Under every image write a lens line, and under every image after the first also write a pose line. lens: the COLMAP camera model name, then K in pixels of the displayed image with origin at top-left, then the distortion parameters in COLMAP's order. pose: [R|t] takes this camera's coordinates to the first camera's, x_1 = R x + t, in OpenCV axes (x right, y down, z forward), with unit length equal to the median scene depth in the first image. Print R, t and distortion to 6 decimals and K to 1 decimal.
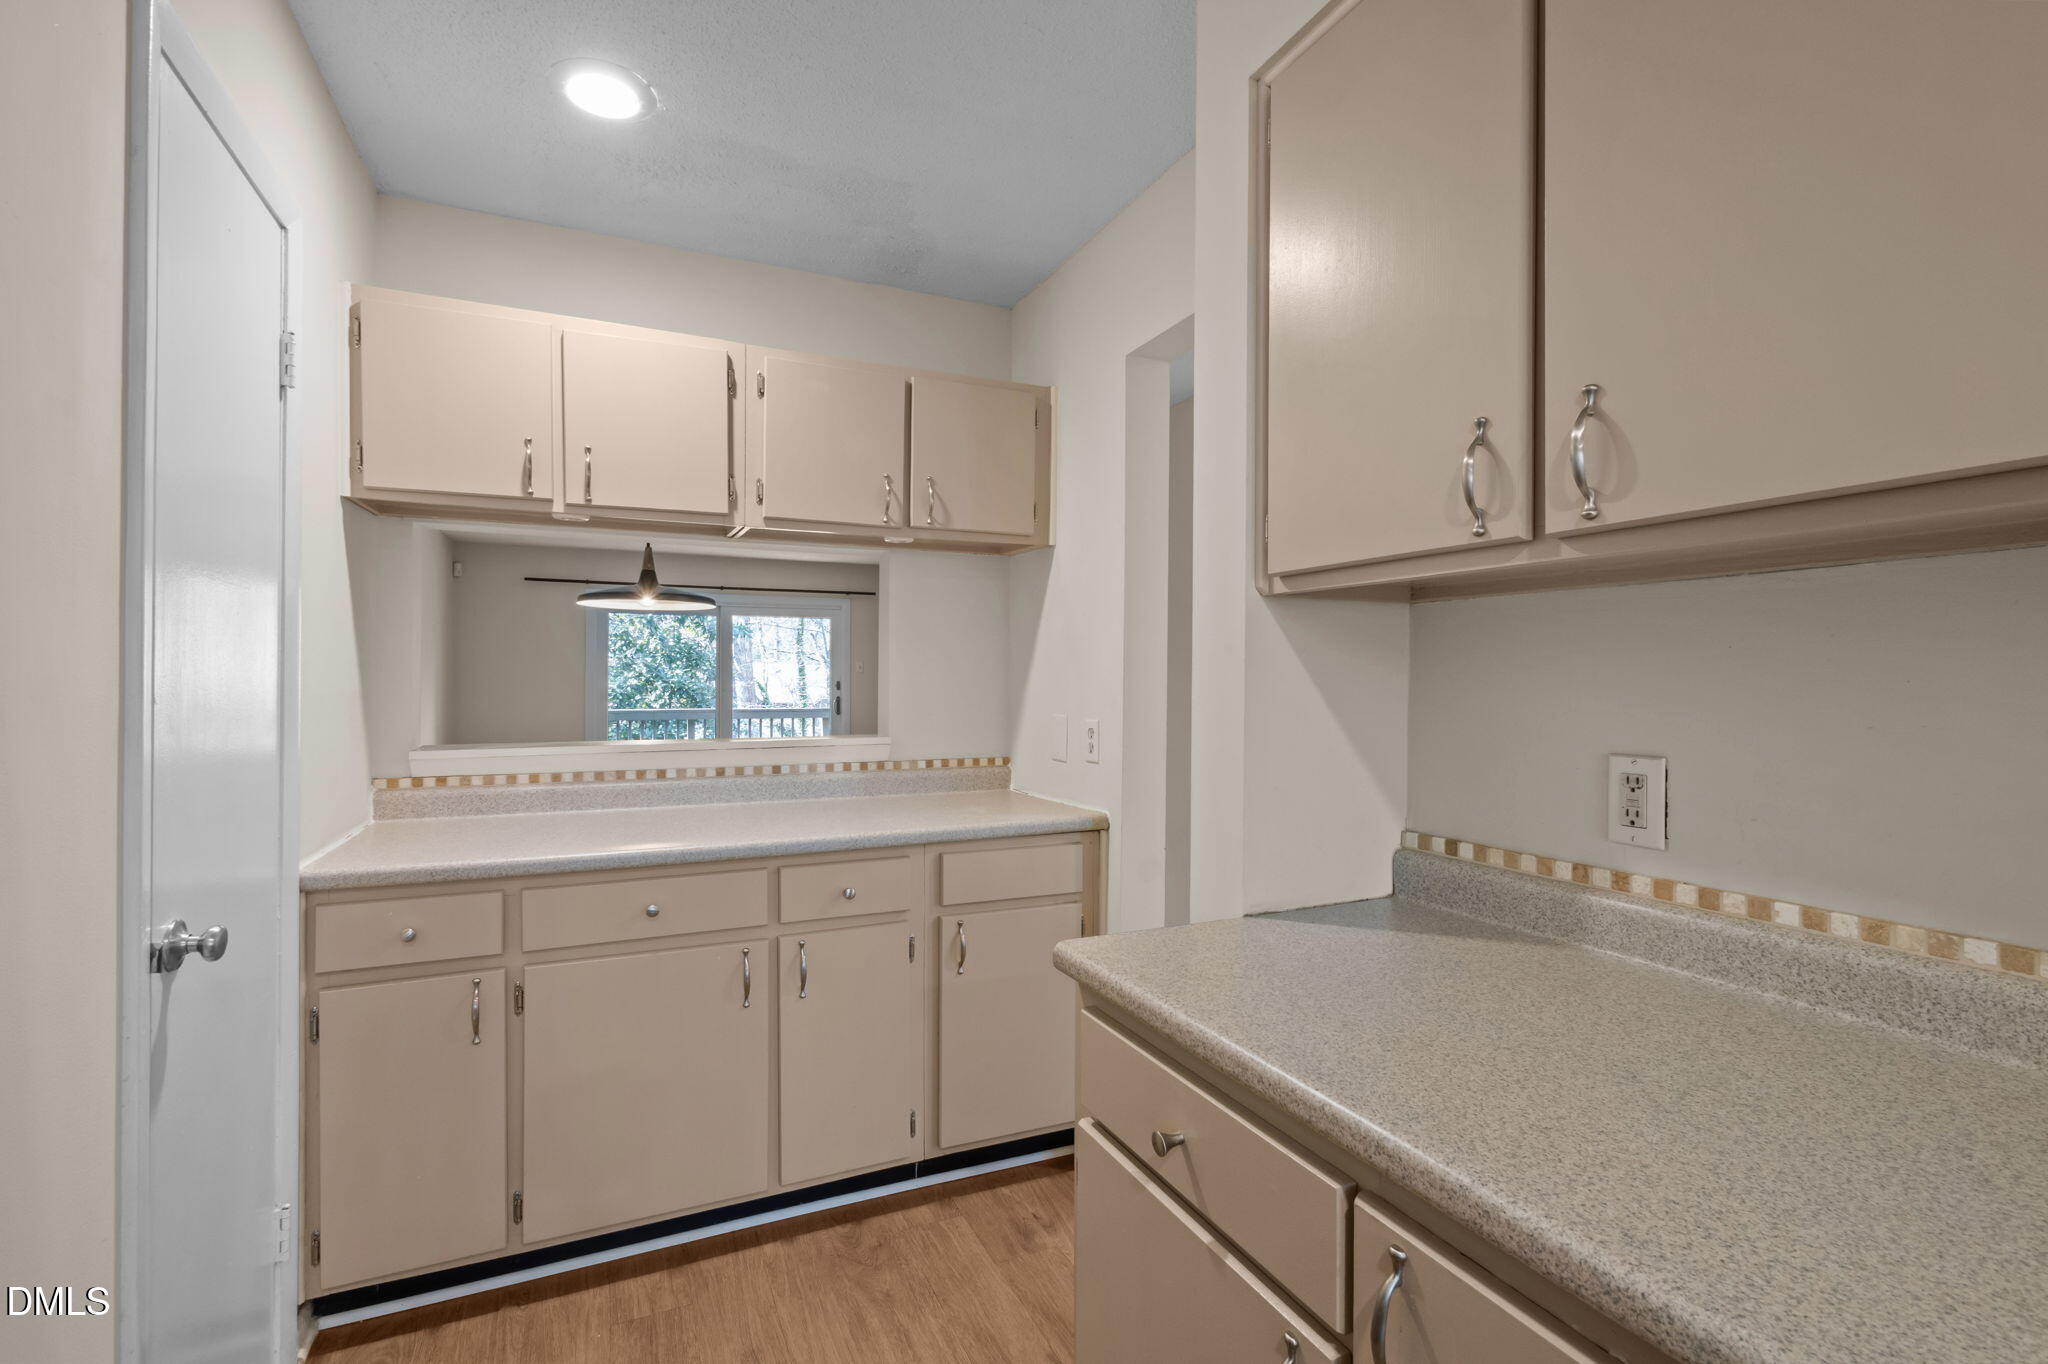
lens RADIAL K [[851.9, 0, 1032.6], [0, 851.9, 684.0], [0, 0, 1]] dist [0.000485, 0.000982]
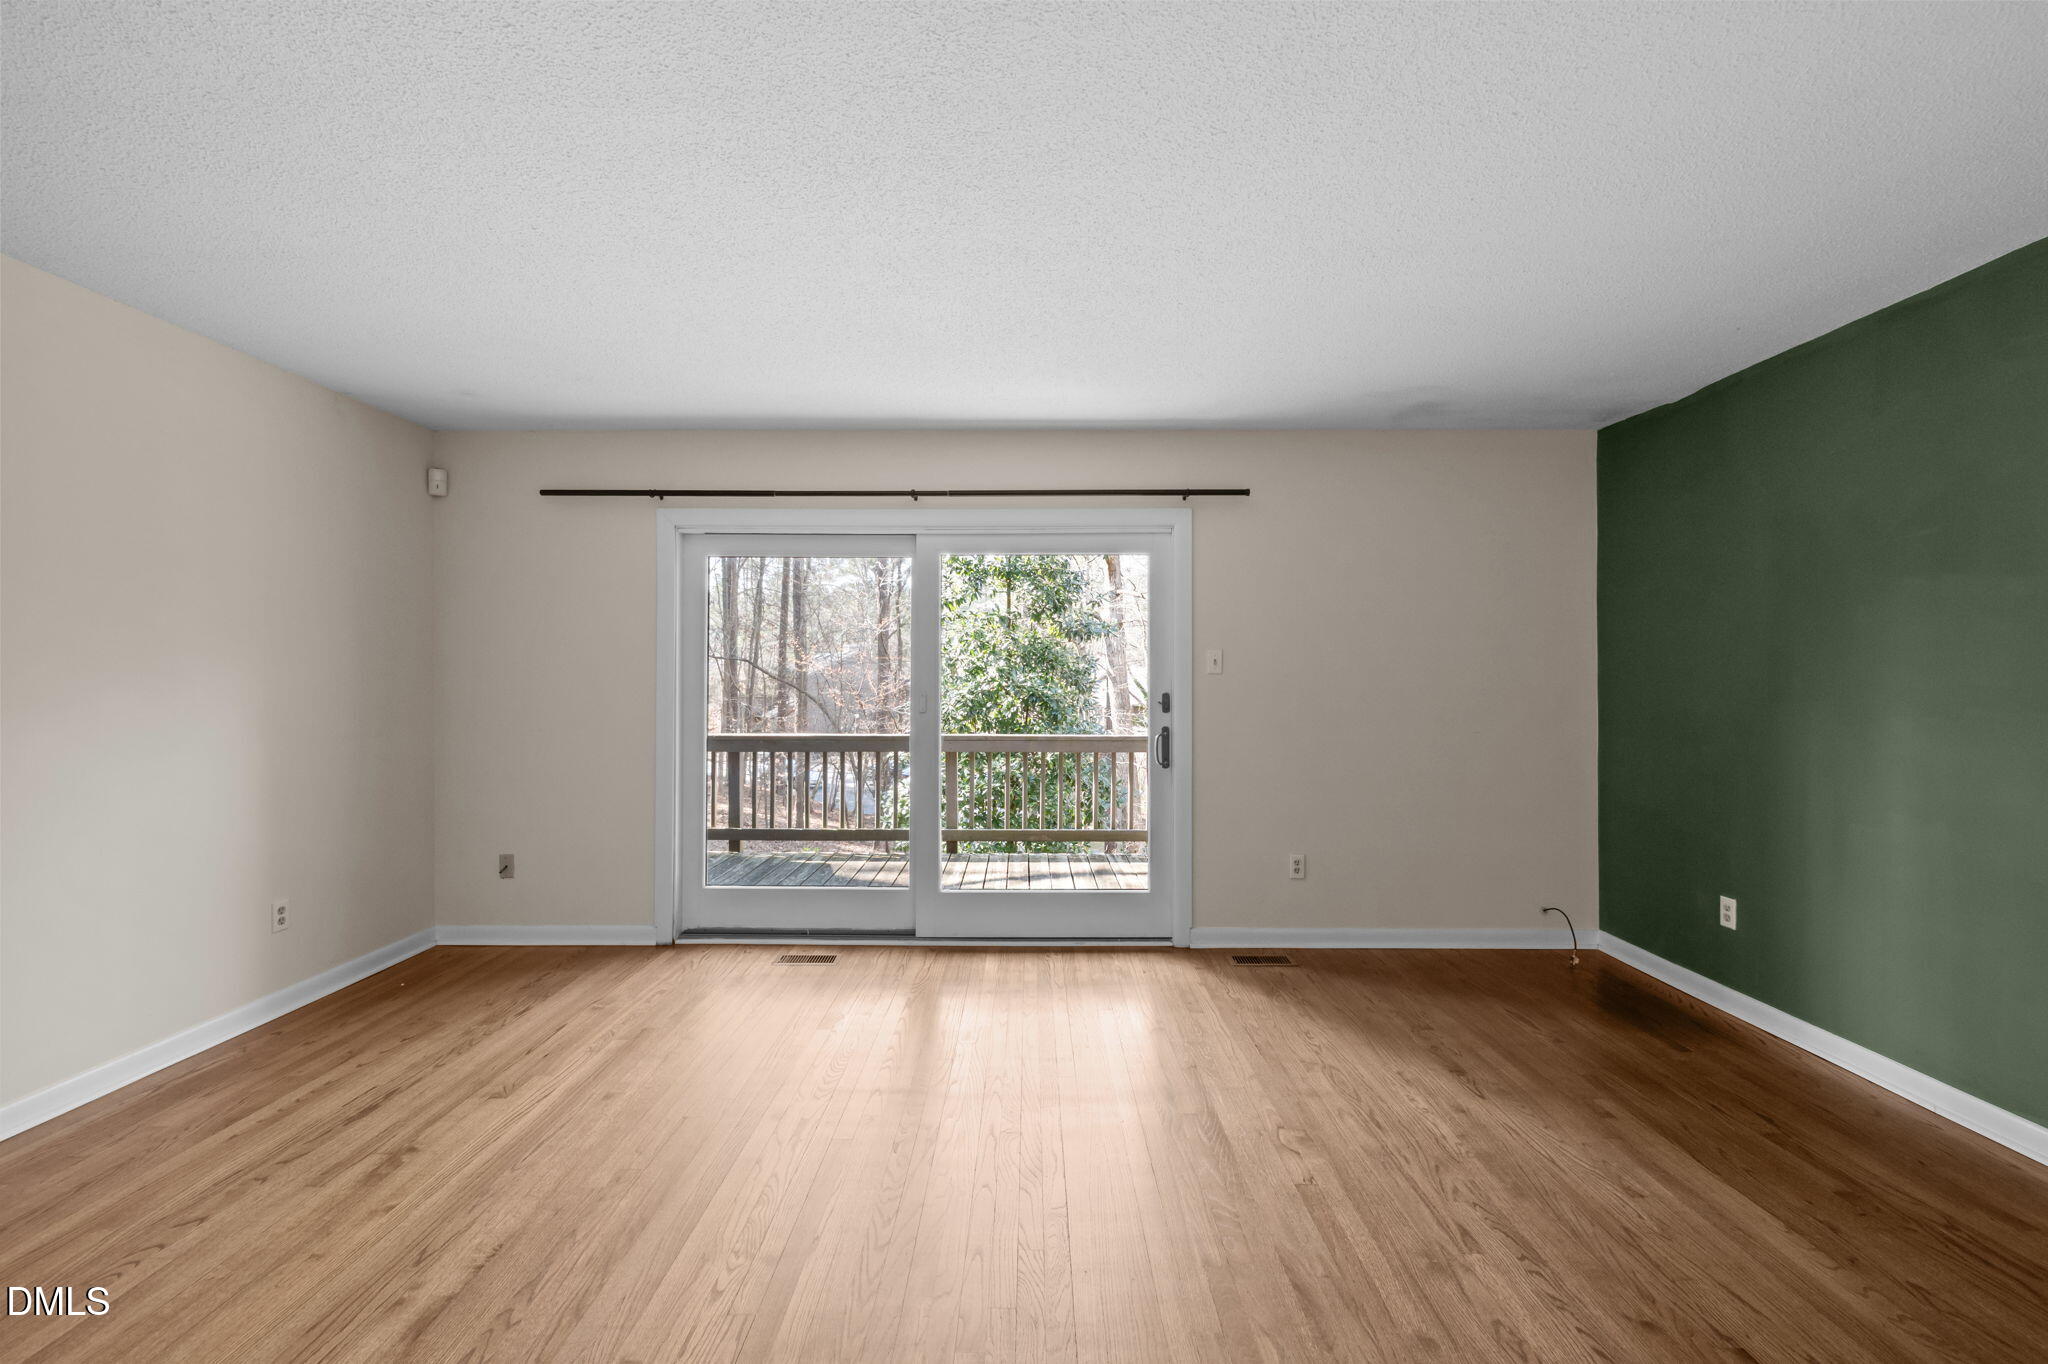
lens RADIAL K [[851.9, 0, 1026.4], [0, 851.9, 680.0], [0, 0, 1]] dist [0.000485, 0.000982]
pose [[0.893946, -0.004001, -0.448157, -0.380848], [0.000208, 0.999964, -0.008514, -0.024652], [0.448175, 0.007518, 0.893914, 2.320541]]
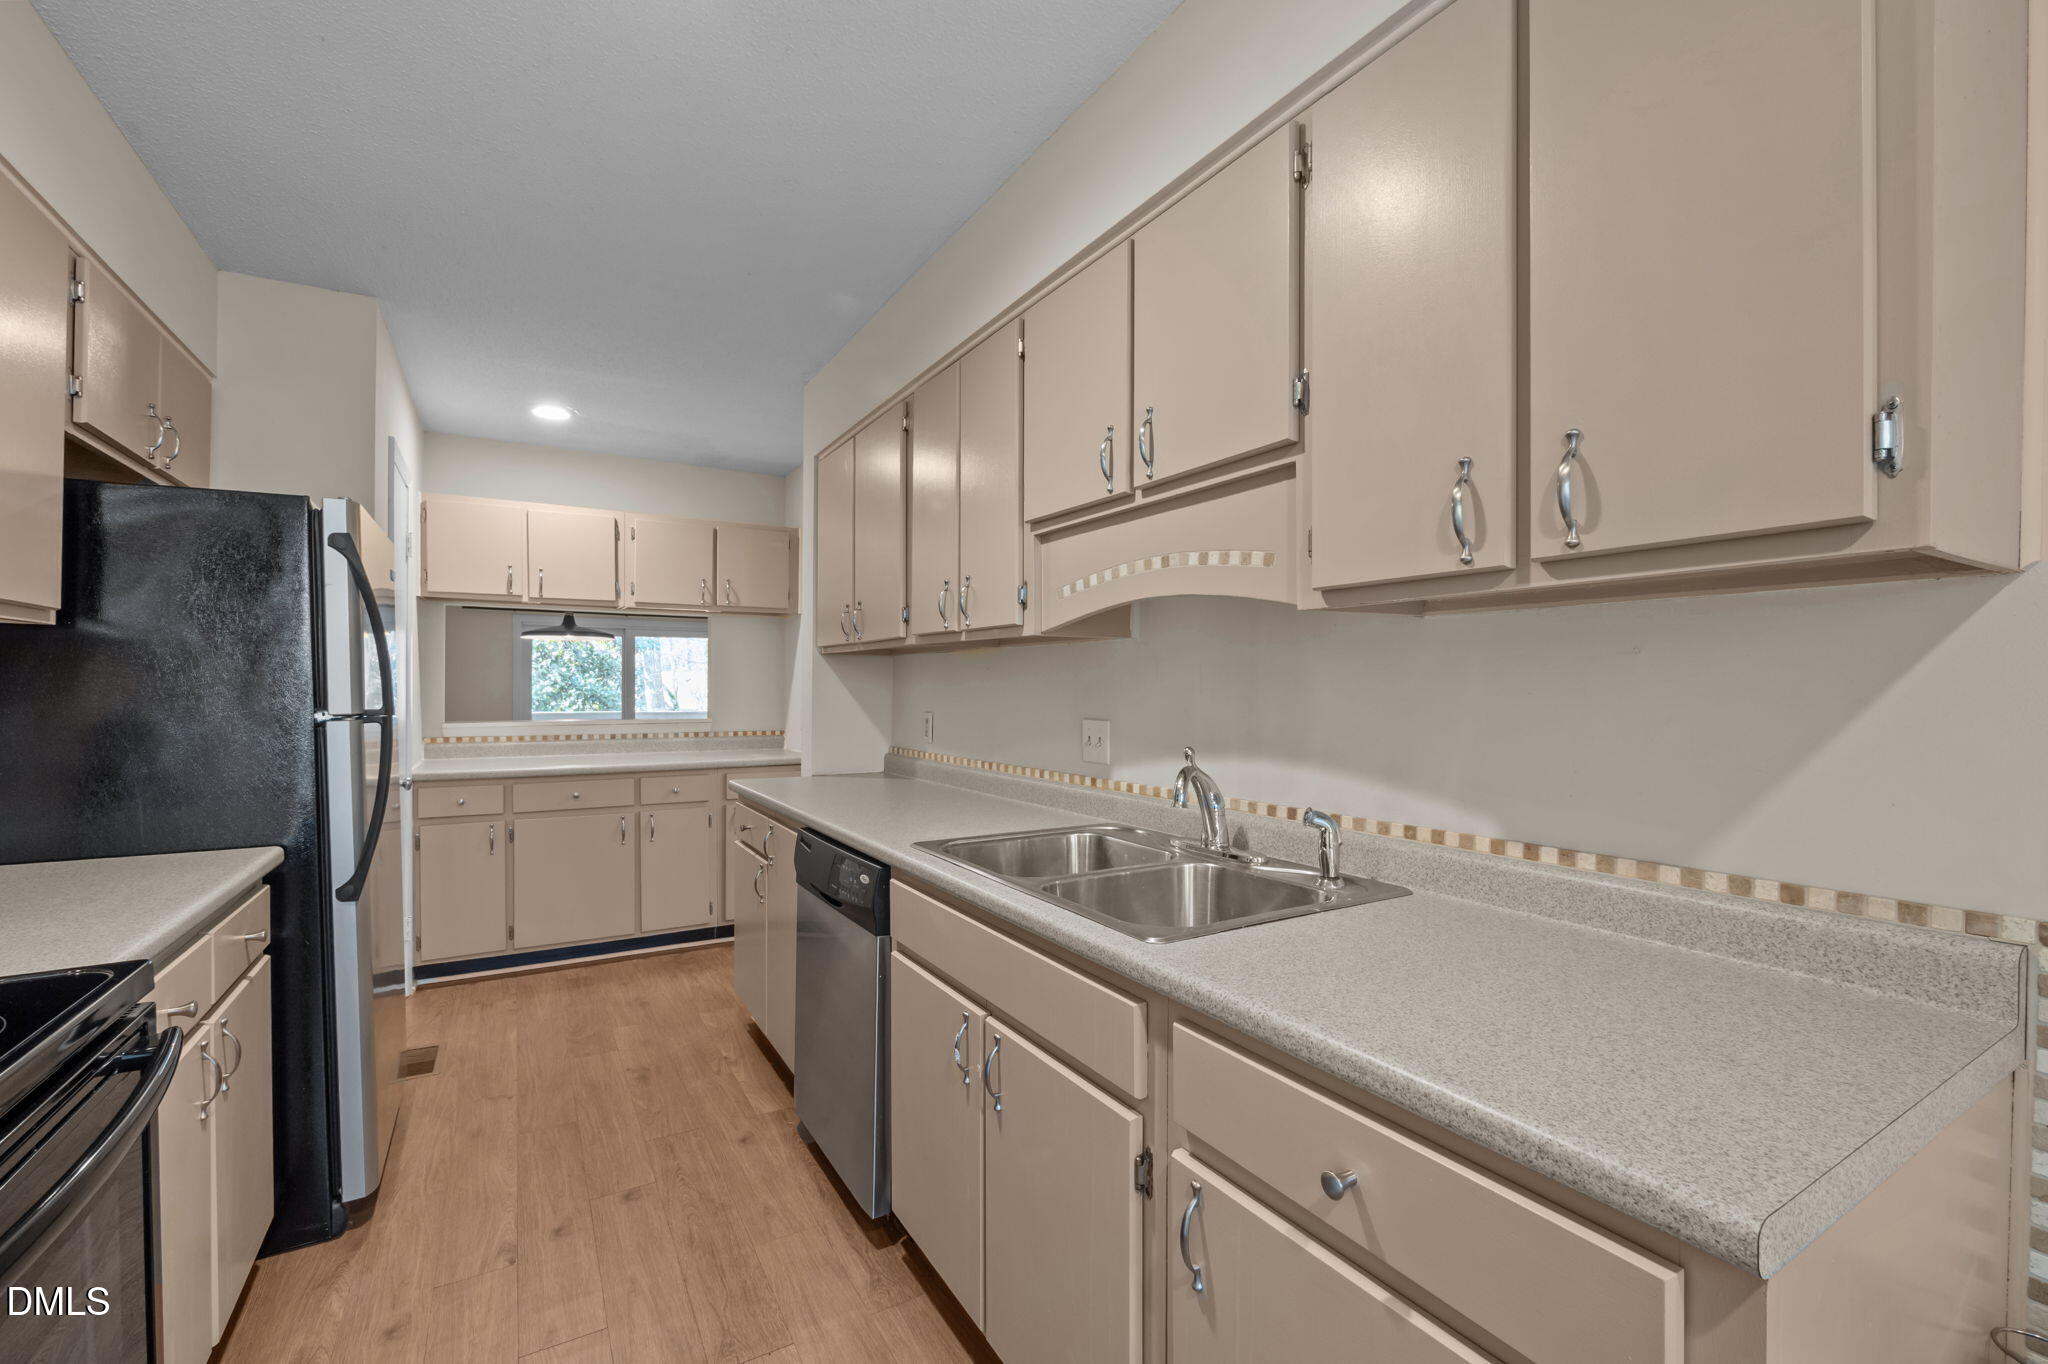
lens RADIAL K [[851.9, 0, 1033.3], [0, 851.9, 699.4], [0, 0, 1]] dist [0.000485, 0.000982]
pose [[0.996474, 0.000055, 0.083908, 0.388896], [-0.000722, 0.999968, 0.007927, 0.007736], [-0.083905, -0.007960, 0.996442, -0.921295]]
